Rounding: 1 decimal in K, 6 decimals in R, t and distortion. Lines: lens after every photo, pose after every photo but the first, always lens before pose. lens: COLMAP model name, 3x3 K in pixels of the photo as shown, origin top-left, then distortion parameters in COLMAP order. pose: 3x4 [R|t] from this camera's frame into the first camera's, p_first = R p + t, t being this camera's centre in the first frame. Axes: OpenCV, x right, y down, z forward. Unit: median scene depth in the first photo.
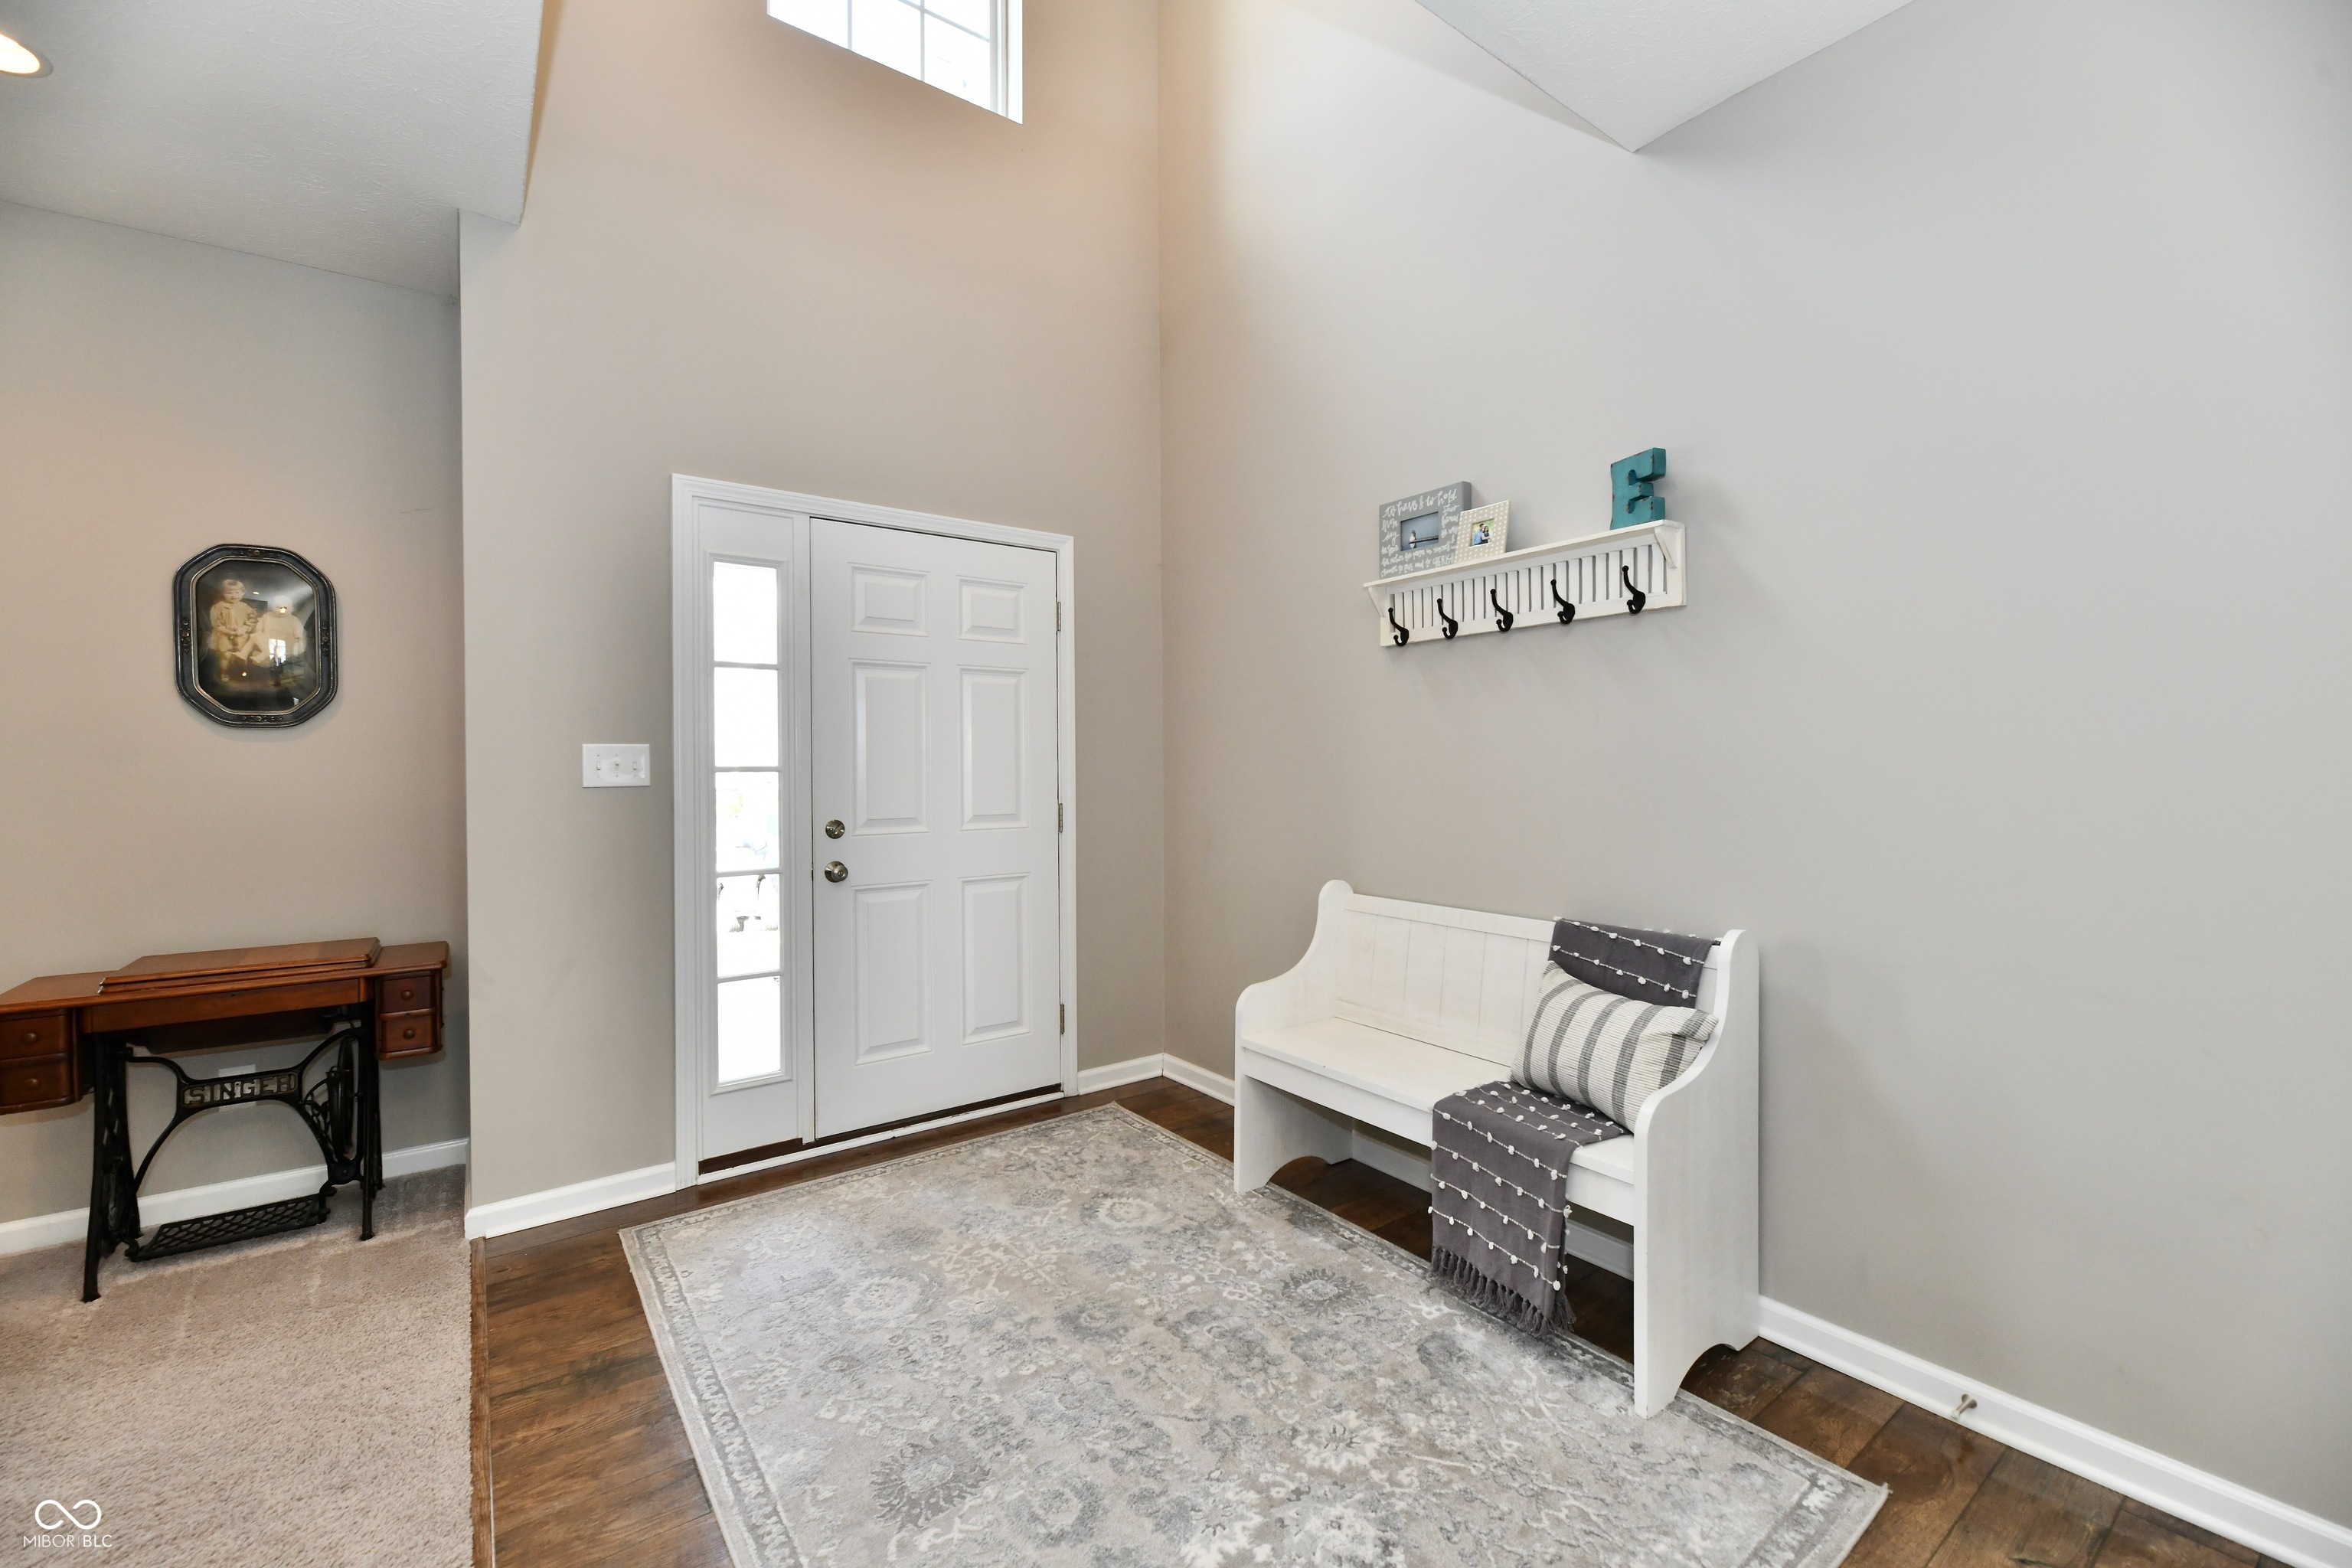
lens RADIAL K [[960.3, 0, 1168.1], [0, 960.3, 766.6], [0, 0, 1]] dist [0.000205, -0.003509]
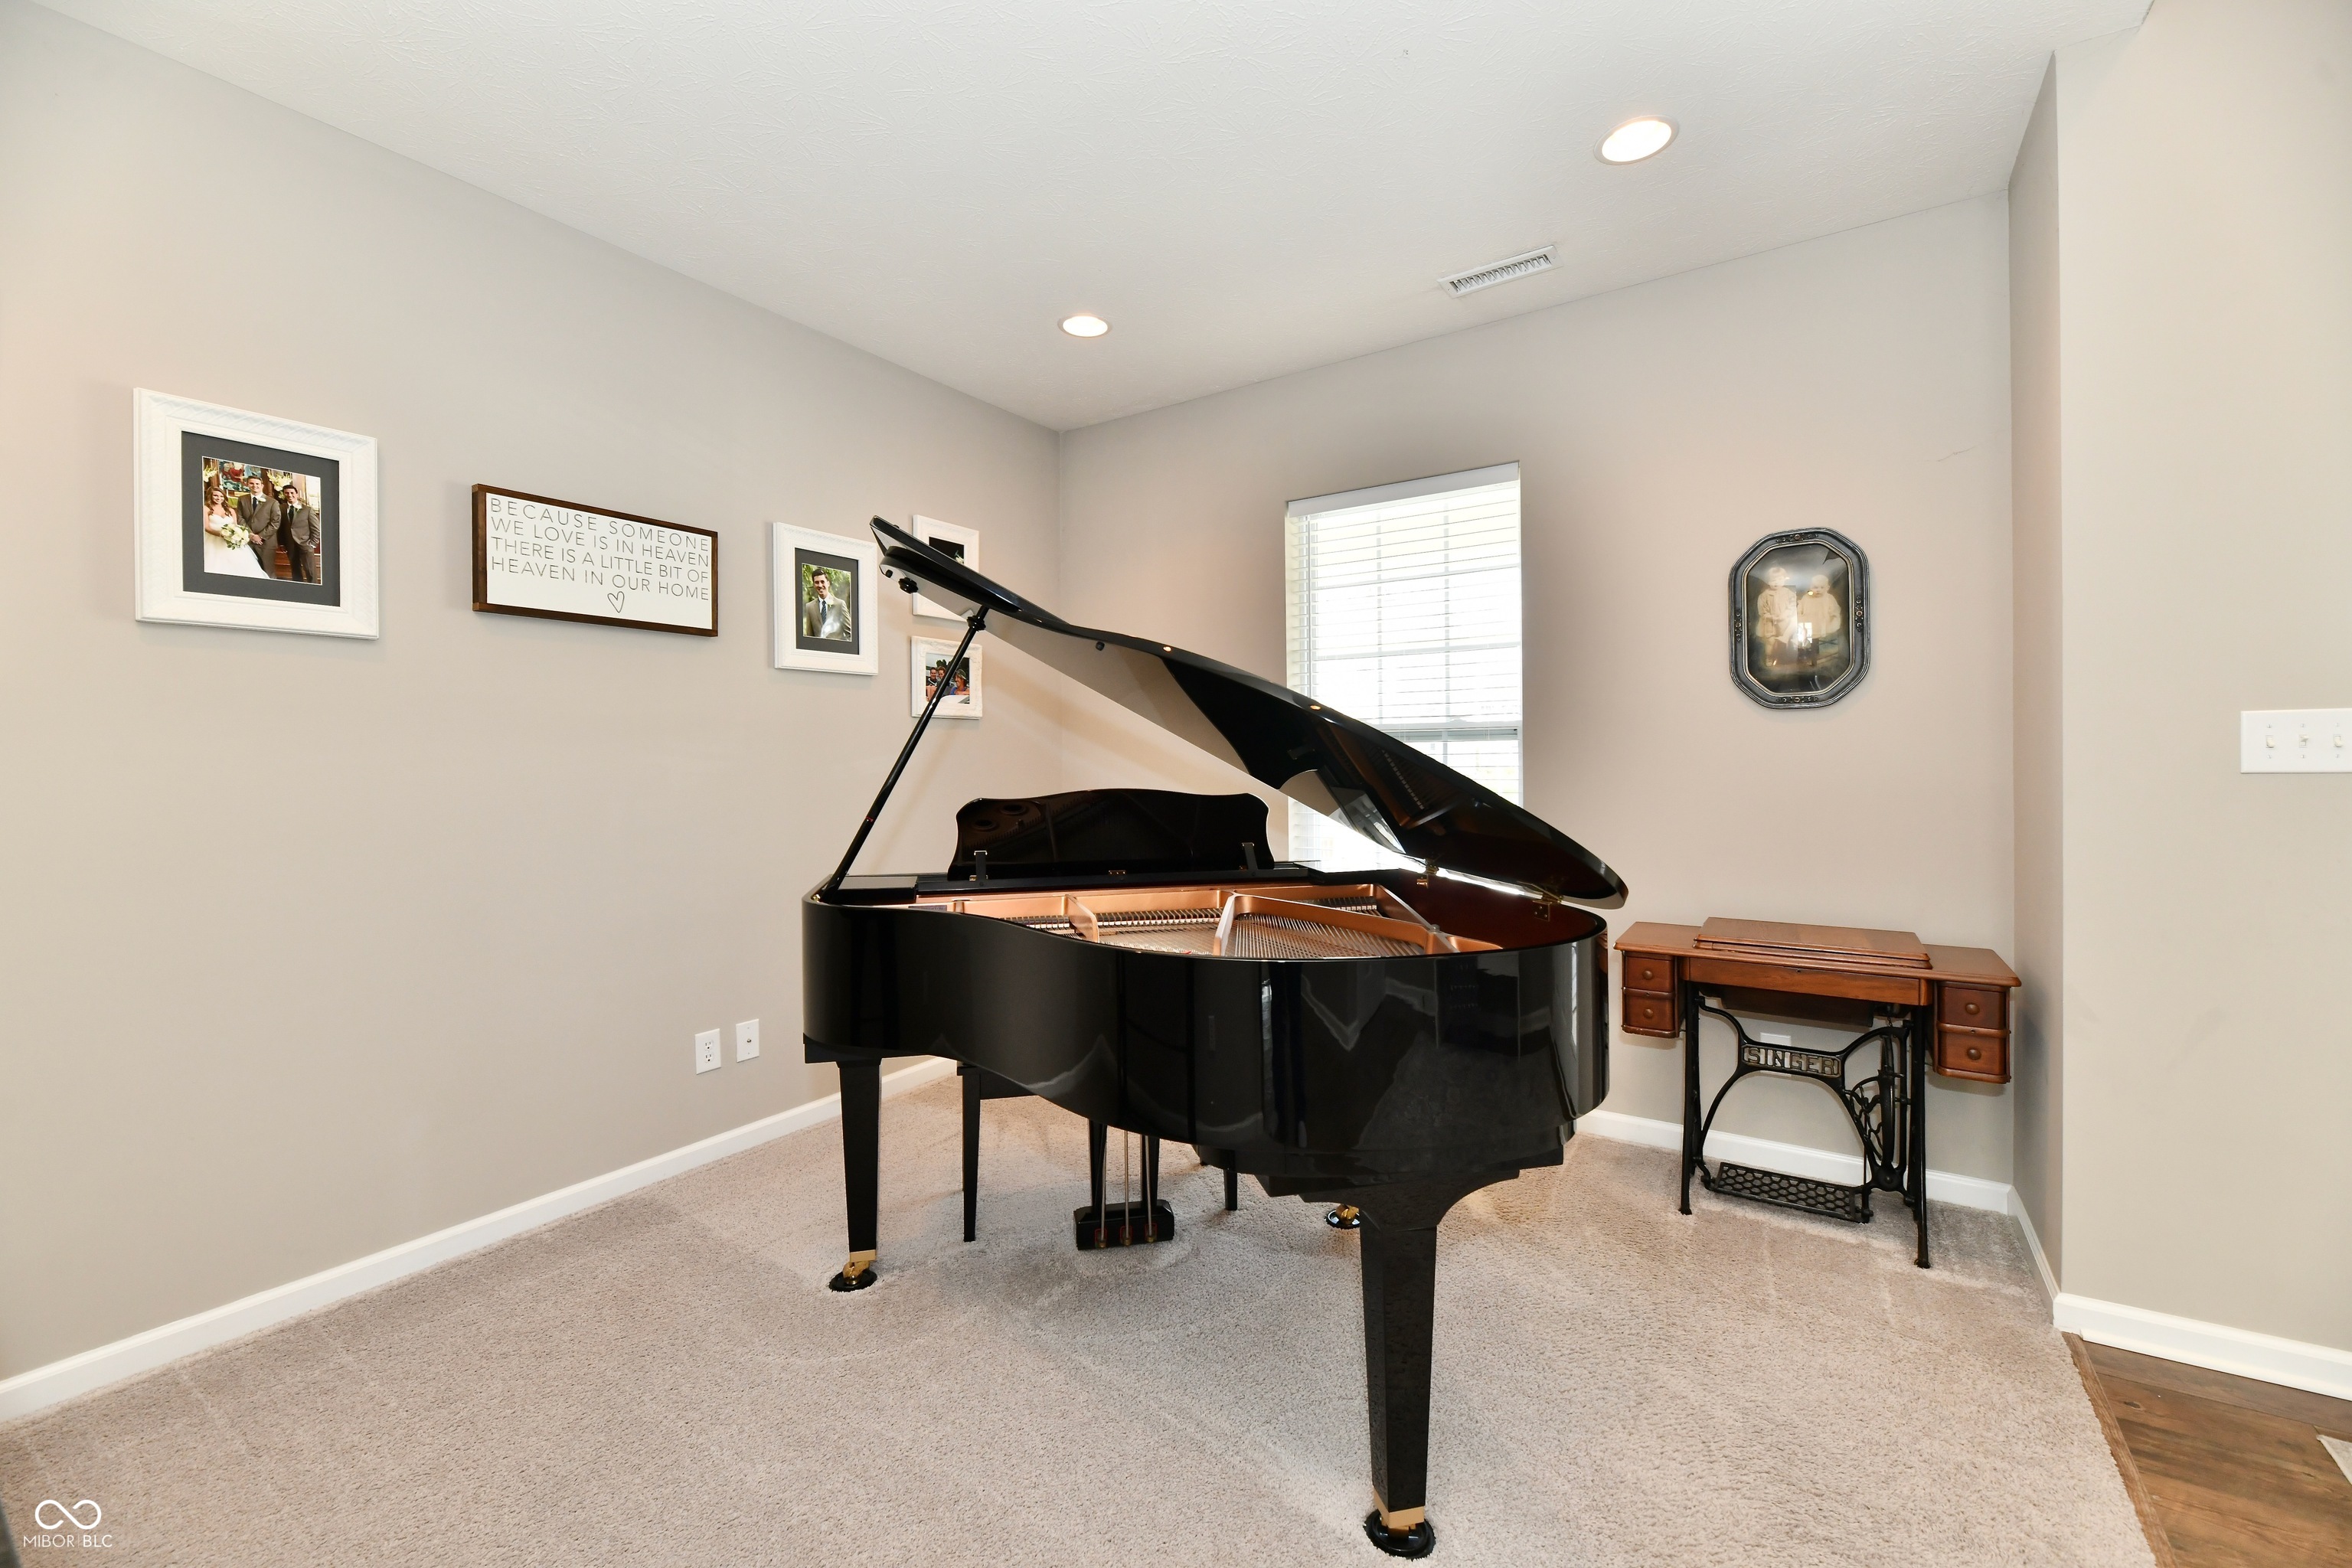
lens RADIAL K [[960.3, 0, 1168.1], [0, 960.3, 766.6], [0, 0, 1]] dist [0.000205, -0.003509]
pose [[0.344379, 0.013781, -0.938729, -0.231635], [0.004393, 0.999858, 0.016290, 0.001392], [0.938820, -0.009733, 0.344270, 0.019699]]
